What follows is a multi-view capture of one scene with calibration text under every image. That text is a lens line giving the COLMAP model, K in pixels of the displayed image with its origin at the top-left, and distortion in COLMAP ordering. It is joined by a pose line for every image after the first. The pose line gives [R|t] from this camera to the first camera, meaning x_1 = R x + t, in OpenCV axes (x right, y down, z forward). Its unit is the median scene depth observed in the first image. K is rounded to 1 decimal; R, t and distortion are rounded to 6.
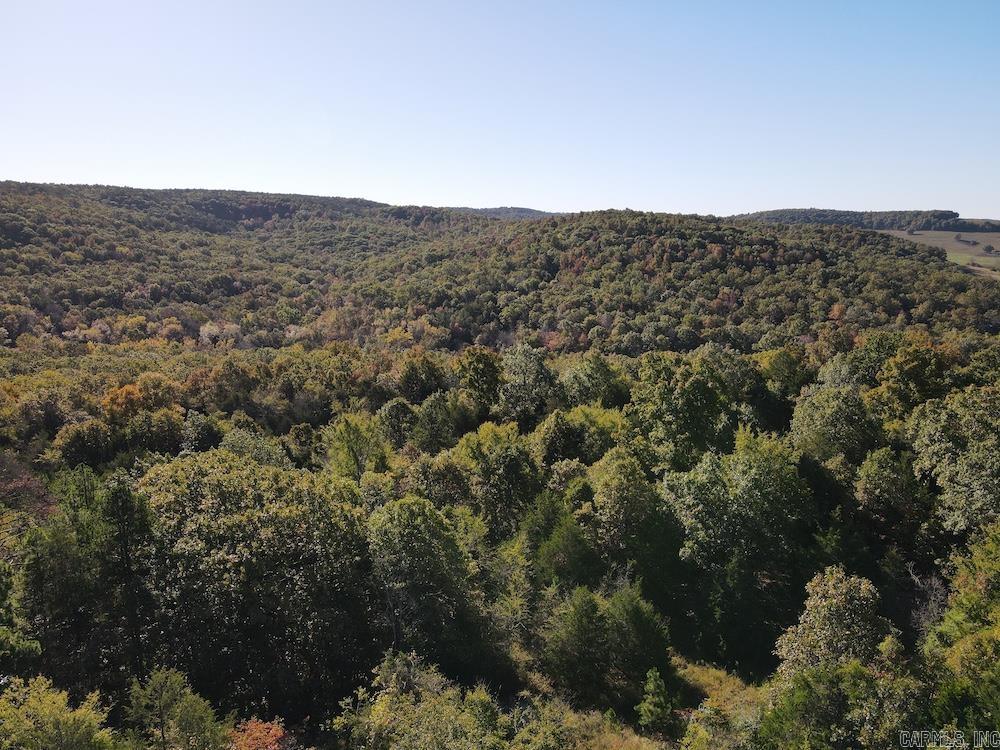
lens RADIAL K [[735.8, 0, 500.4], [0, 735.8, 371.3], [0, 0, 1]] dist [0.015382, 0.003919]
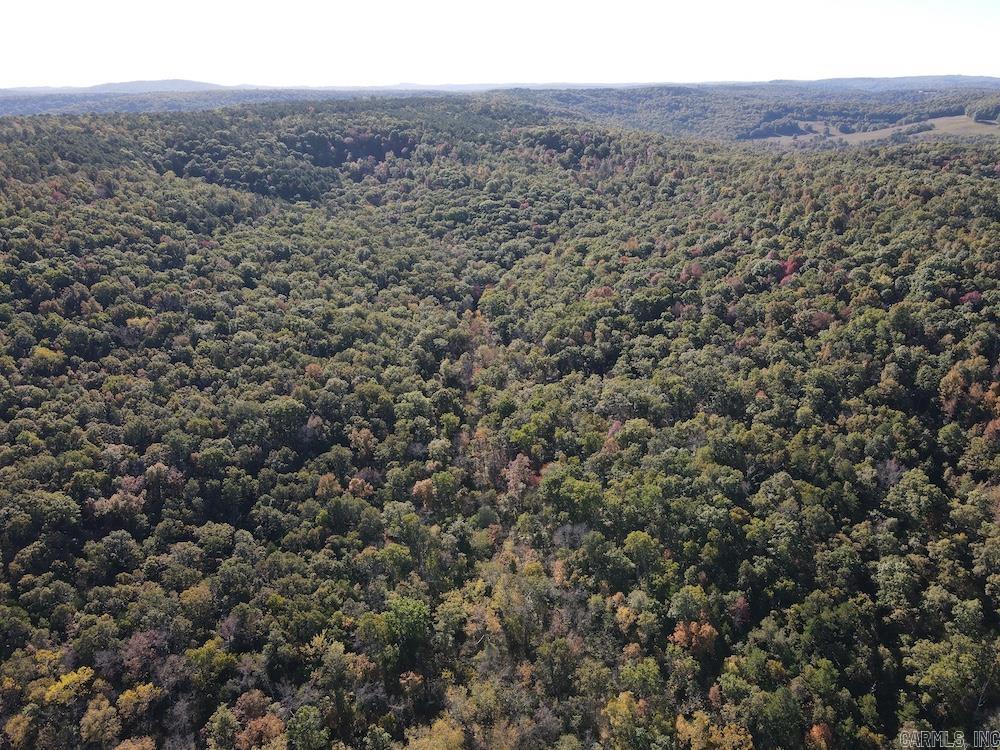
lens RADIAL K [[735.8, 0, 496.4], [0, 735.8, 373.9], [0, 0, 1]] dist [0.015382, 0.003919]
pose [[0.986600, 0.042973, -0.157395, -0.111753], [-0.014241, 0.983691, 0.179304, -0.202763], [0.162533, -0.174660, 0.971122, 0.397470]]
